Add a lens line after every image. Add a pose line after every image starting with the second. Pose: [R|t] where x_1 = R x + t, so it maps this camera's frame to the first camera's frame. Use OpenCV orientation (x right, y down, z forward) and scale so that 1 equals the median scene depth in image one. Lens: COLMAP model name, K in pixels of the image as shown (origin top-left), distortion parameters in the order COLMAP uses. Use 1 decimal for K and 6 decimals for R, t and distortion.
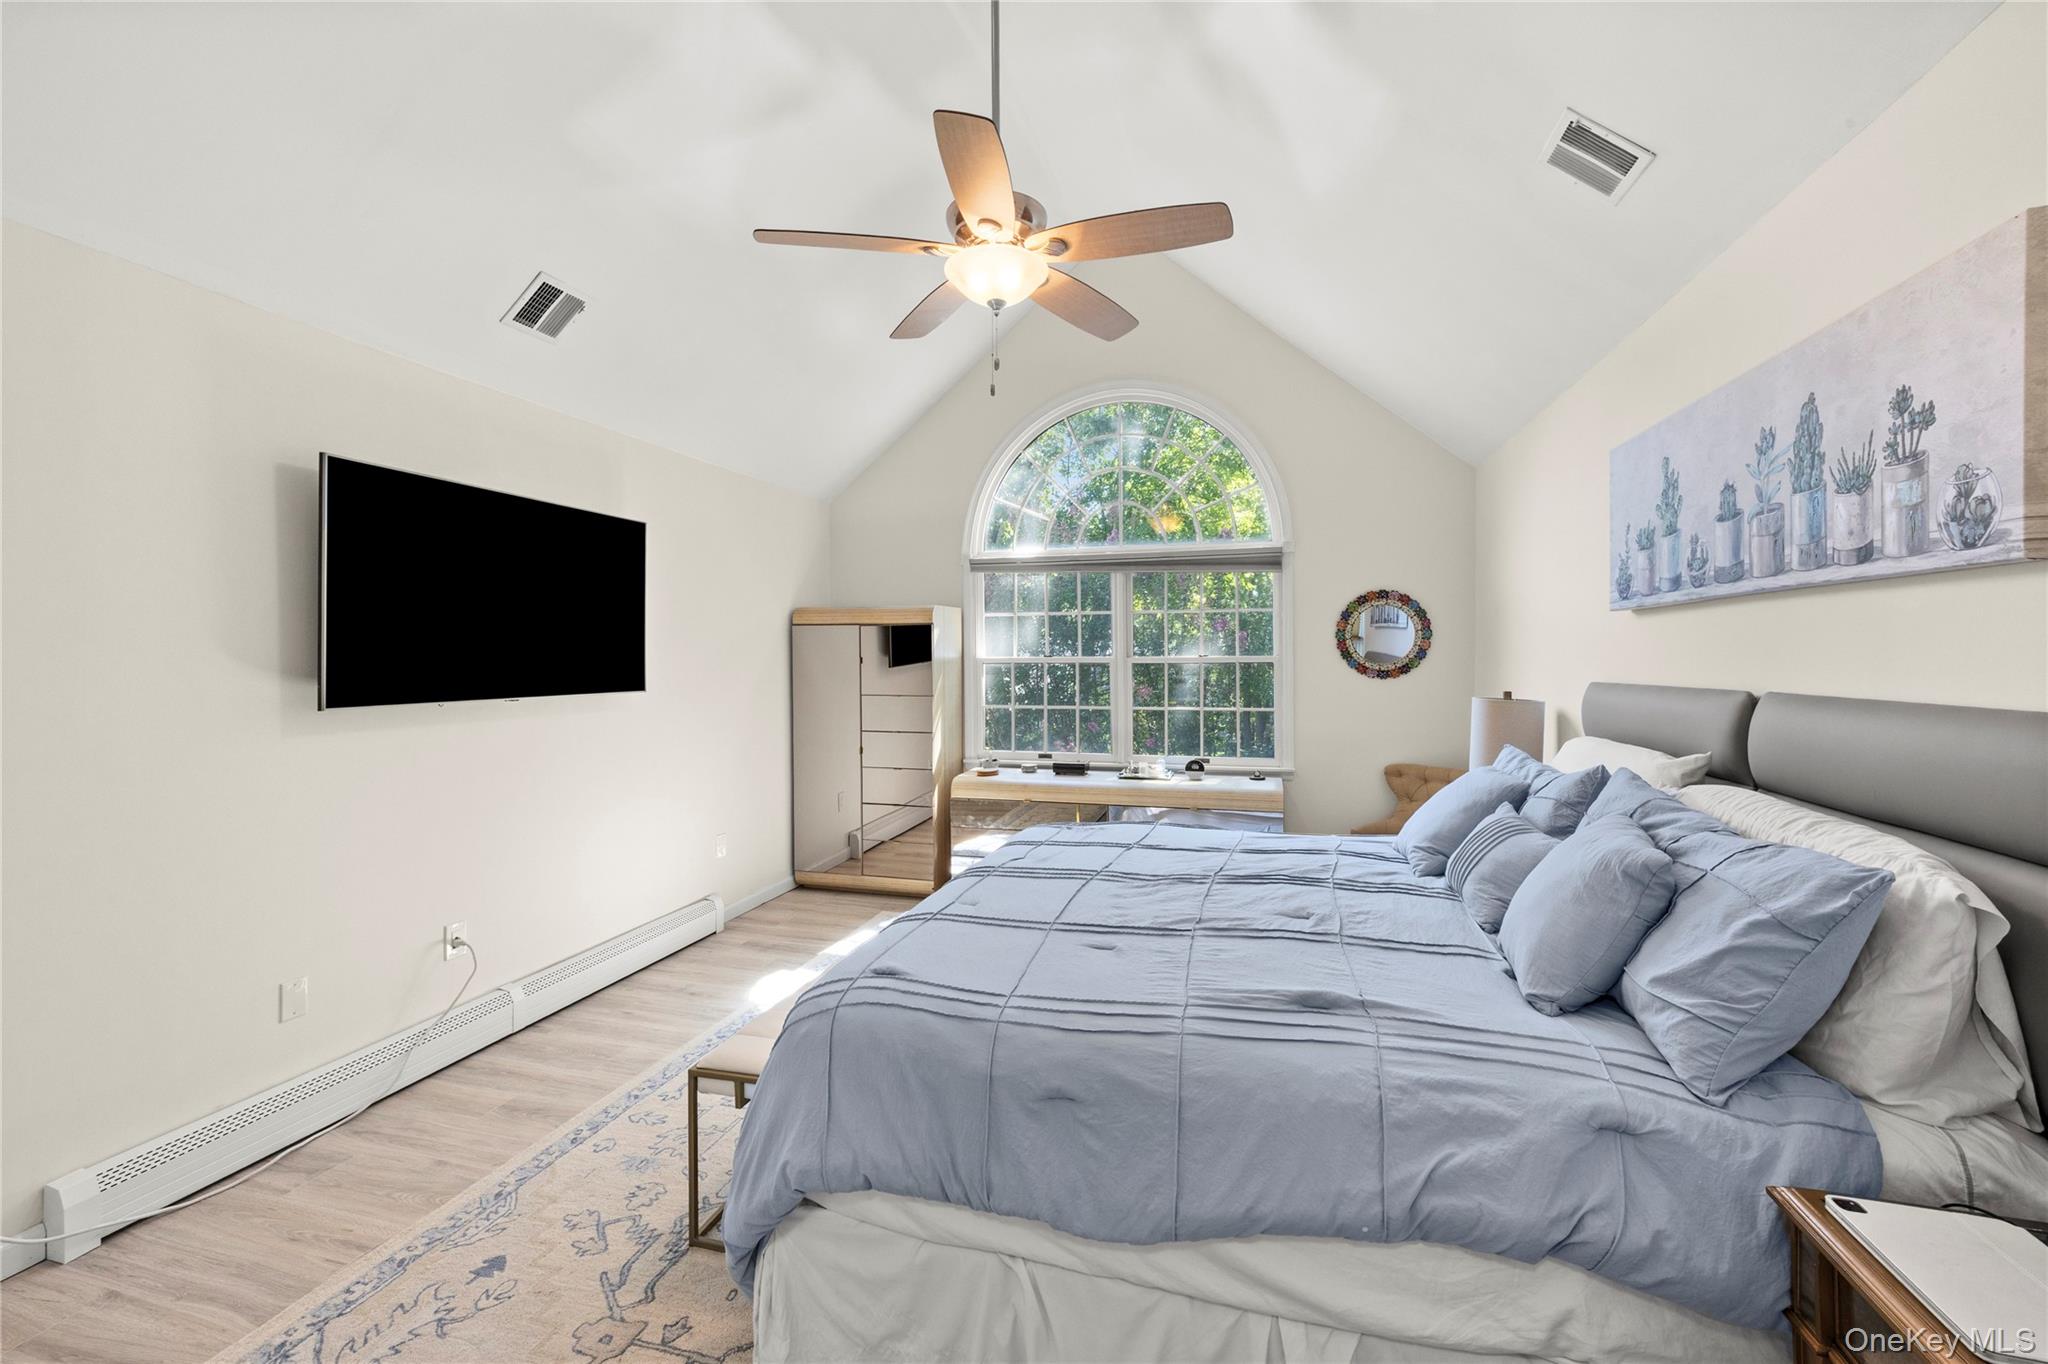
lens RADIAL K [[827.8, 0, 1030.6], [0, 827.8, 662.3], [0, 0, 1]] dist [0.000928, 0.000020]
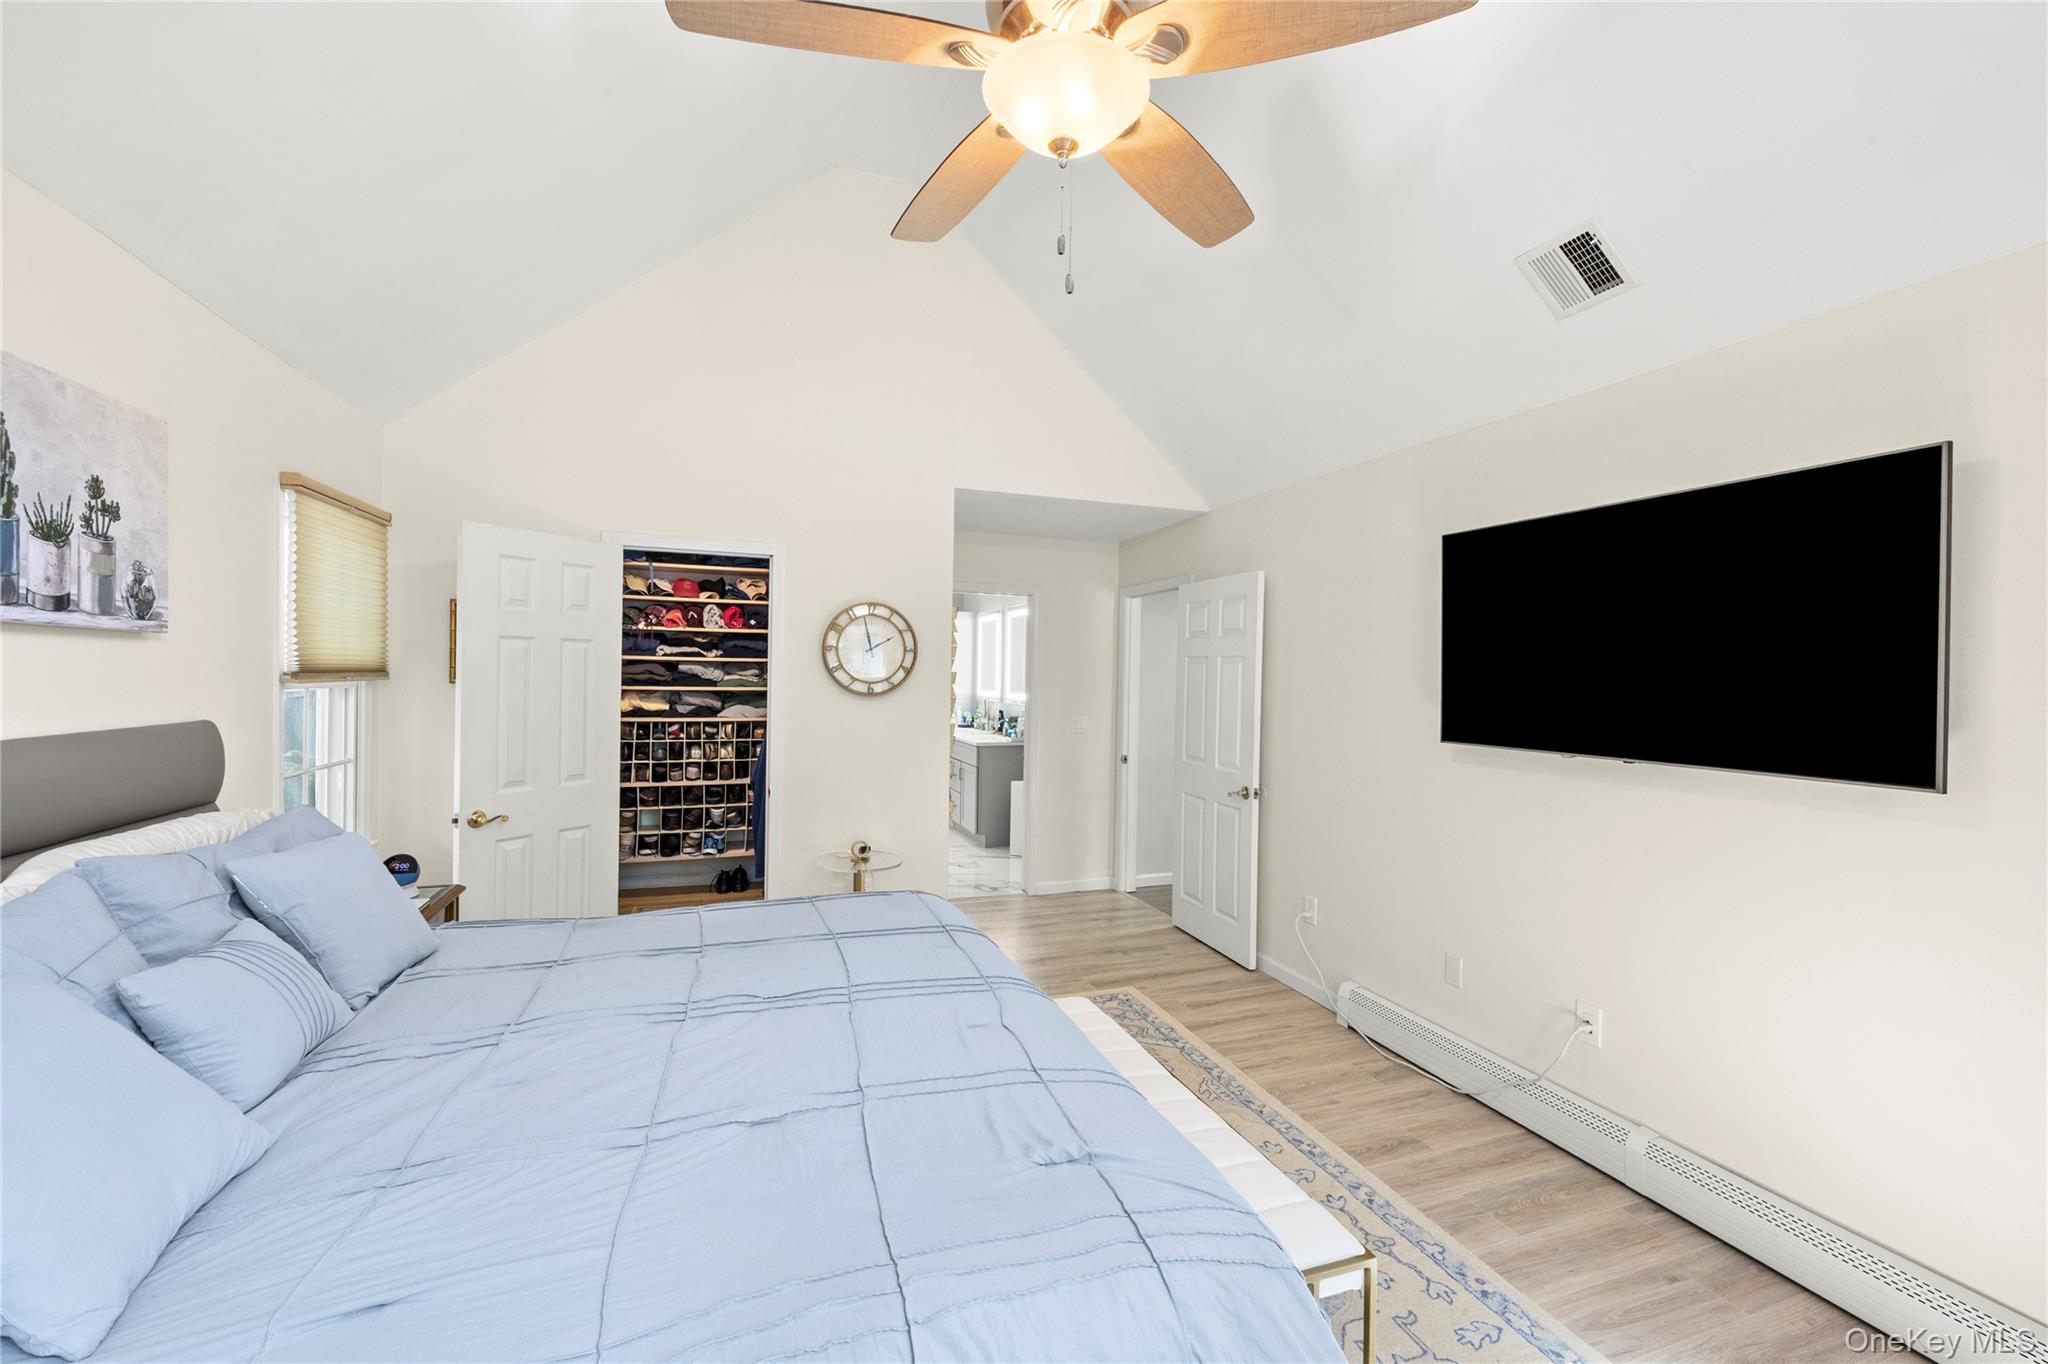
lens RADIAL K [[827.8, 0, 1026.4], [0, 827.8, 681.3], [0, 0, 1]] dist [0.000928, 0.000020]
pose [[-0.808600, -0.004507, -0.588341, 0.608444], [-0.018506, 0.999671, 0.017776, -0.069251], [0.588067, 0.025261, -0.808417, 2.606619]]
